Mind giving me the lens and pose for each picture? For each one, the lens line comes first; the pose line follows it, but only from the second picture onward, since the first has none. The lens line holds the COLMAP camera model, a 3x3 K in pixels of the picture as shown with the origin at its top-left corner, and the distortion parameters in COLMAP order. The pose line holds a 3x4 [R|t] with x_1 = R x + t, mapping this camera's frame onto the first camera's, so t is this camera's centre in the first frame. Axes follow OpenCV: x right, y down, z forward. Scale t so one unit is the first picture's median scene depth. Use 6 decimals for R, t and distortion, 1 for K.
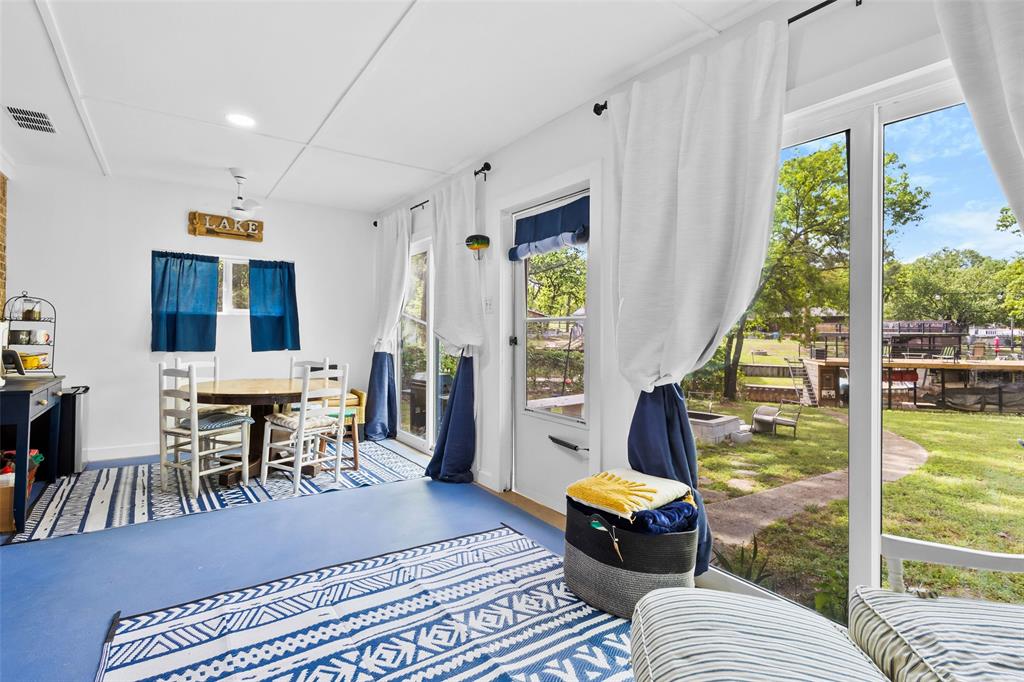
lens RADIAL K [[476.9, 0, 509.3], [0, 476.9, 324.4], [0, 0, 1]] dist [0.010411, -0.002625]
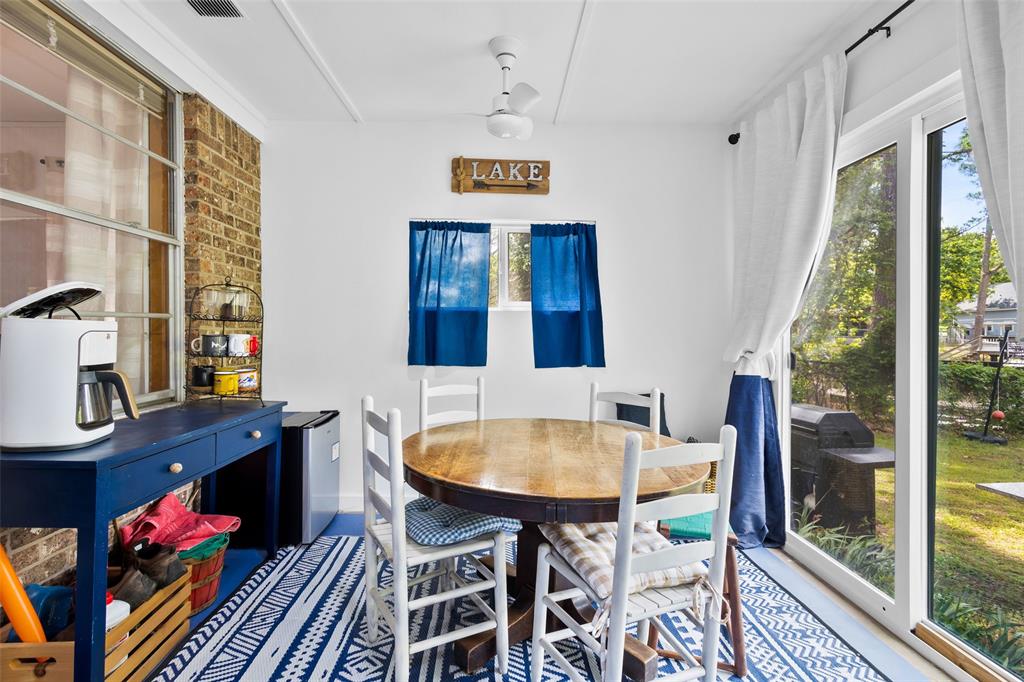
lens RADIAL K [[476.9, 0, 513.8], [0, 476.9, 333.5], [0, 0, 1]] dist [0.010411, -0.002625]
pose [[0.829793, 0.000921, -0.558071, -0.213134], [0.006607, 0.999912, 0.011475, 0.003887], [0.558032, -0.013209, 0.829714, 0.470801]]
